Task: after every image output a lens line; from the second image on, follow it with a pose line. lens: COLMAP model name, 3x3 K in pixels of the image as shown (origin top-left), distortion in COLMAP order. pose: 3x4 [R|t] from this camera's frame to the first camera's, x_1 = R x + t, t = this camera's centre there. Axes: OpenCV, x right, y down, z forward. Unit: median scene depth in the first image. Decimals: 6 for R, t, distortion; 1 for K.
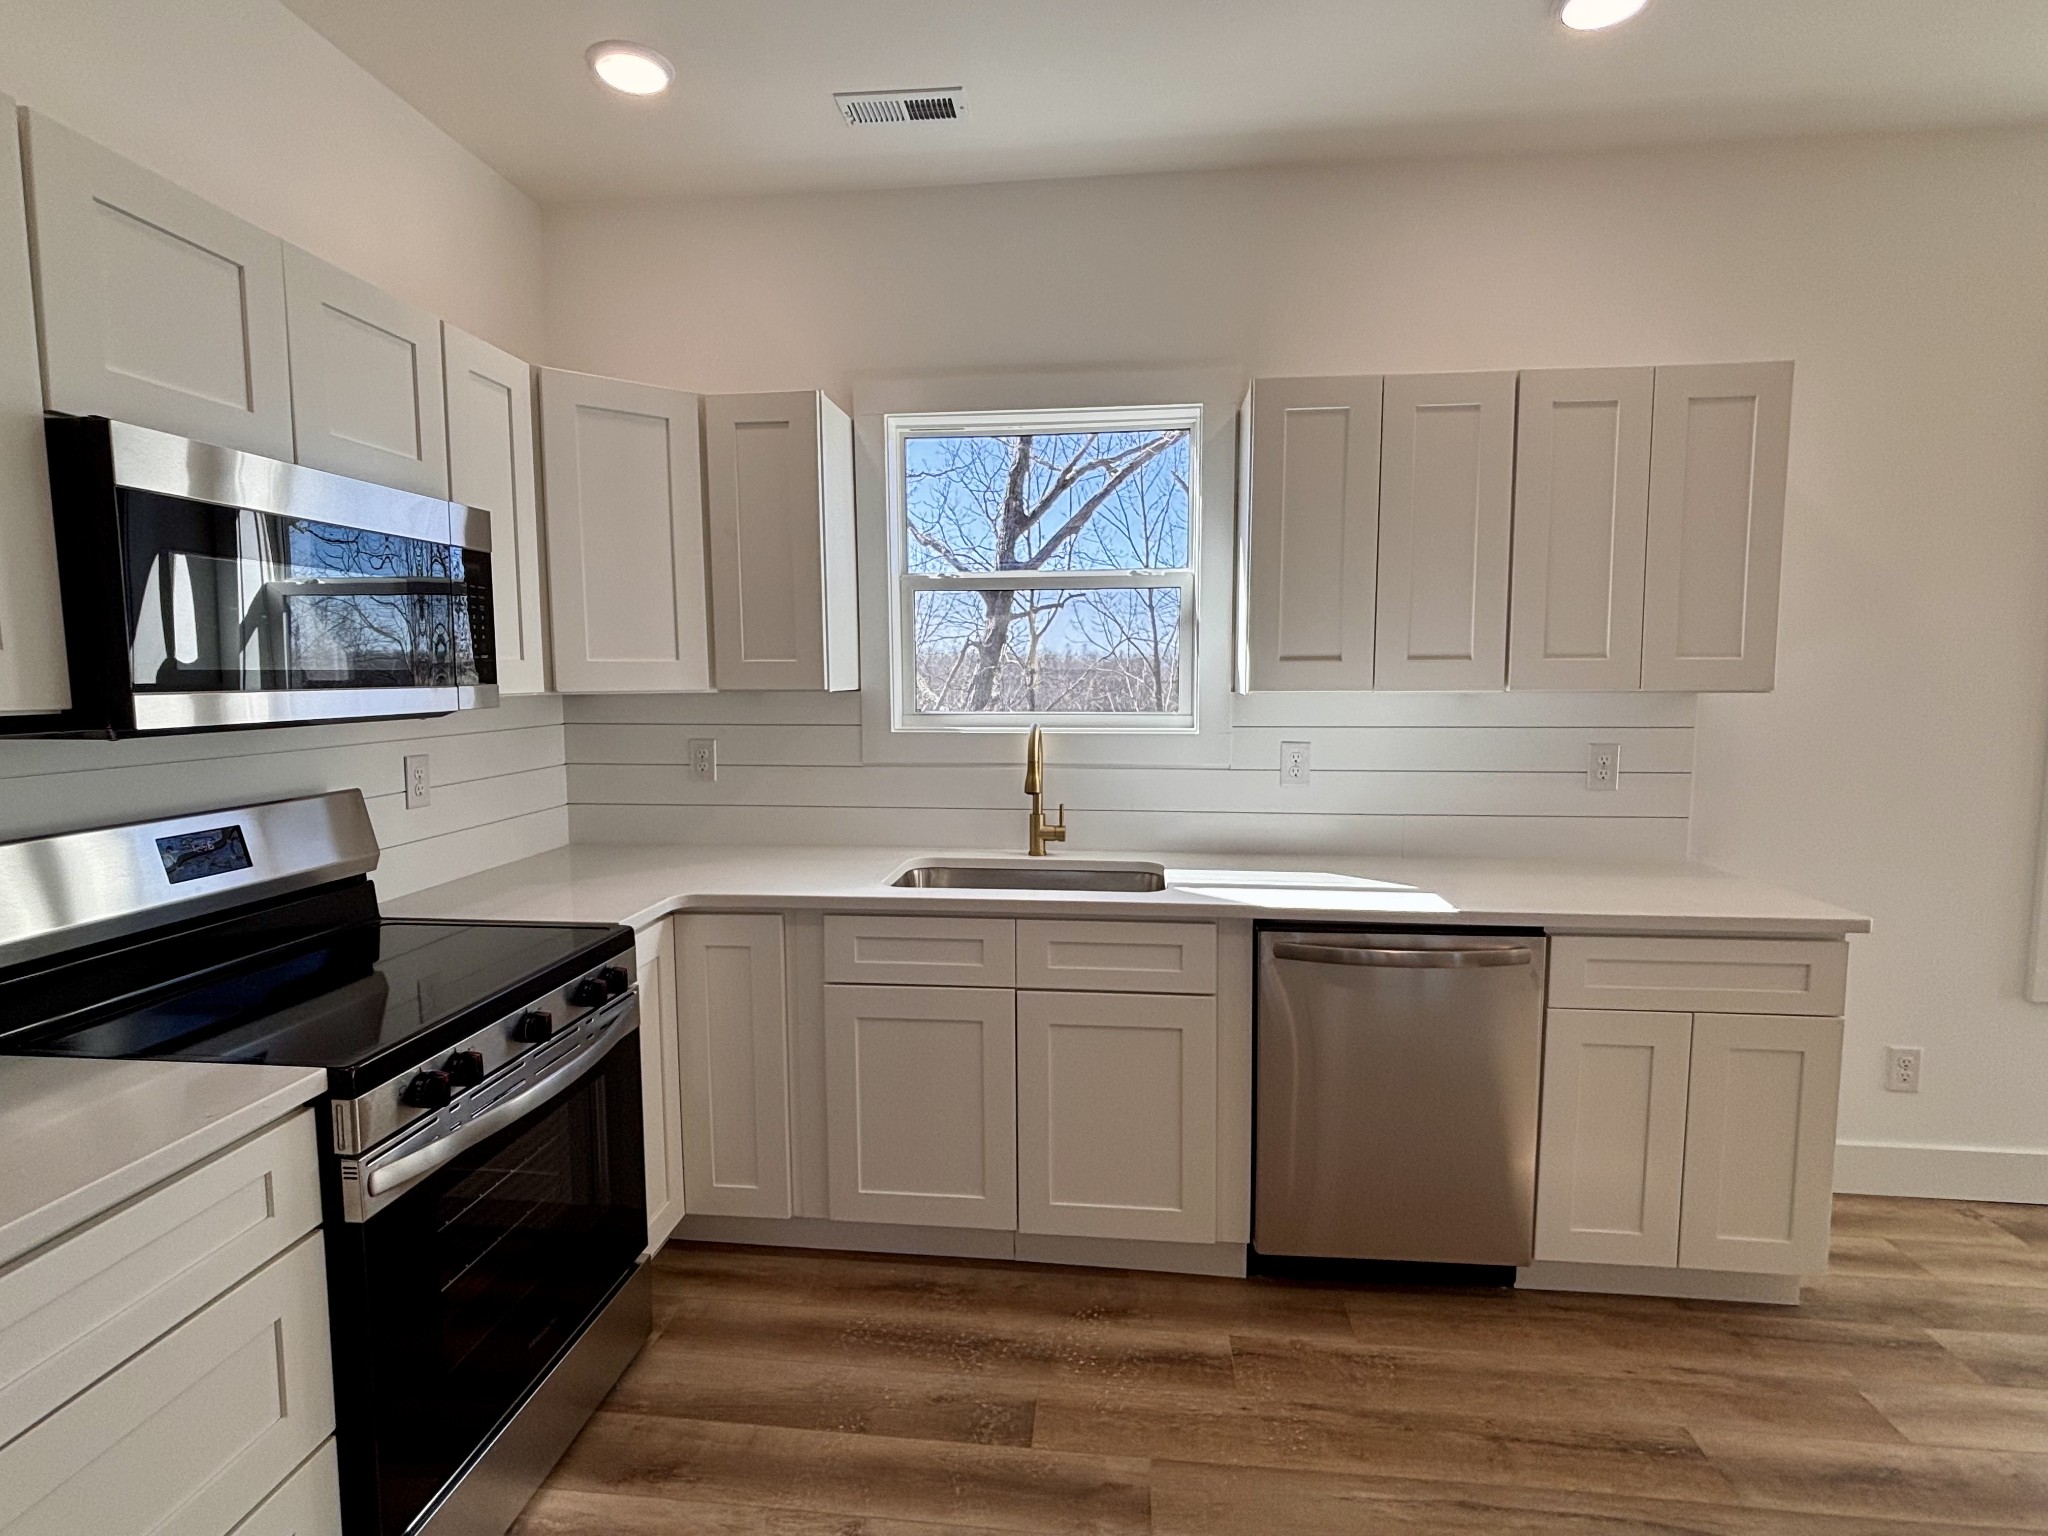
lens RADIAL K [[995.8, 0, 1024.0], [0, 995.8, 768.0], [0, 0, 1]] dist [0.001257, -0.000528]
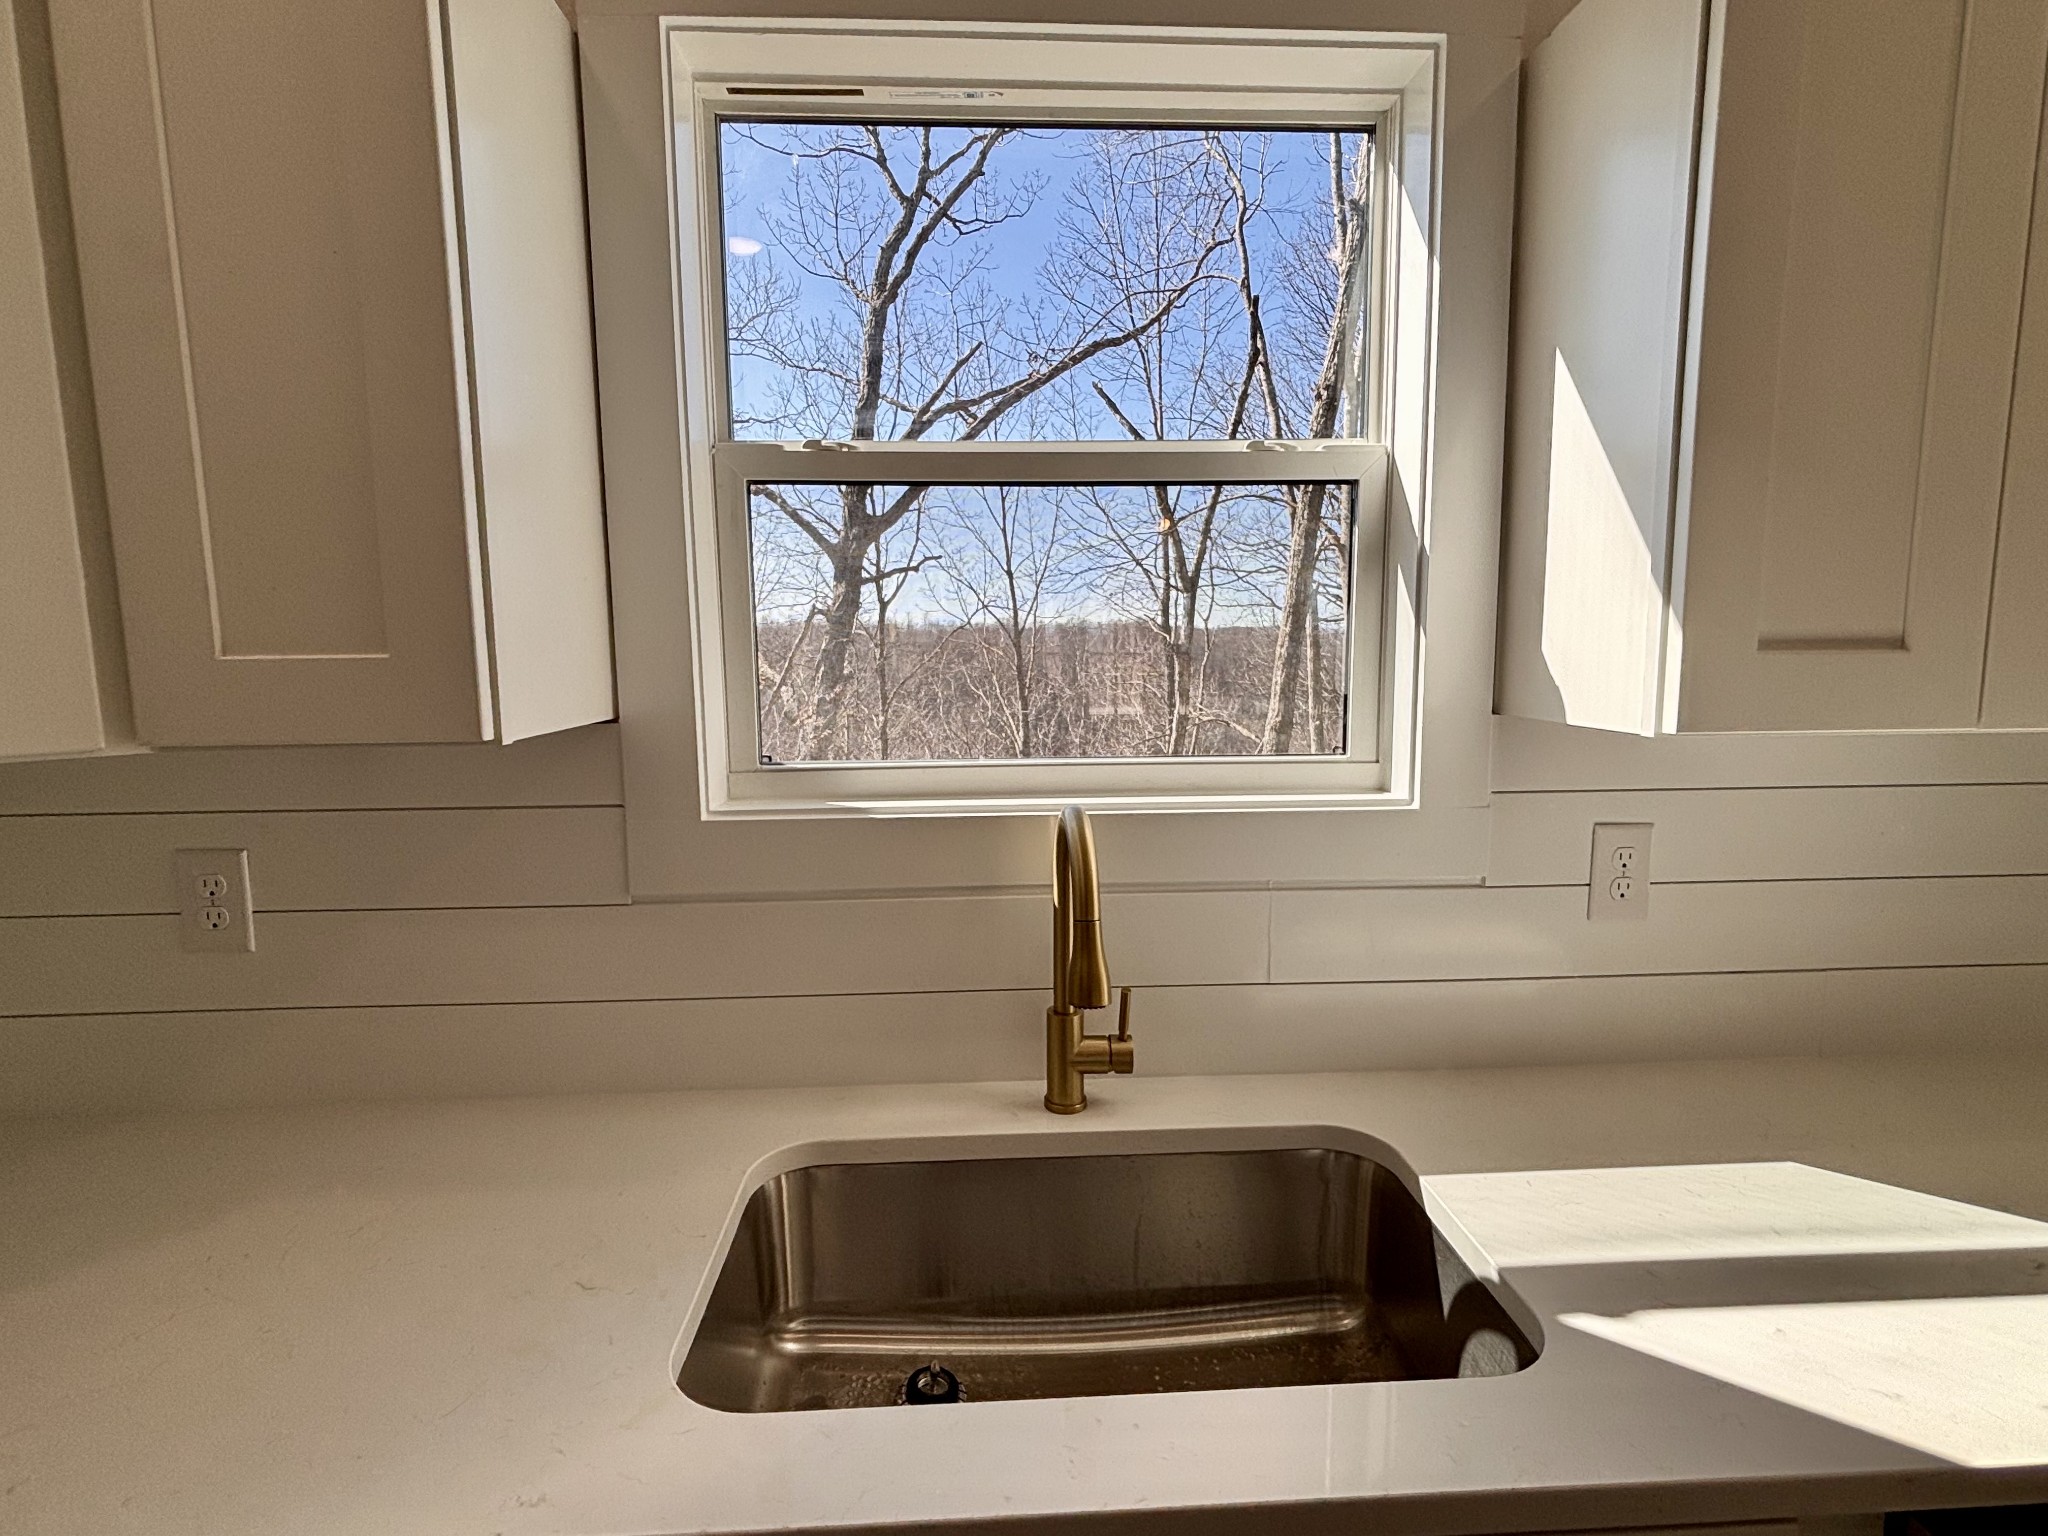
lens RADIAL K [[995.8, 0, 1024.0], [0, 995.8, 768.0], [0, 0, 1]] dist [0.001257, -0.000528]
pose [[0.987244, -0.023036, 0.157540, -0.065662], [0.018210, 0.999322, 0.032011, -0.068057], [-0.158170, -0.028734, 0.986994, 0.568889]]
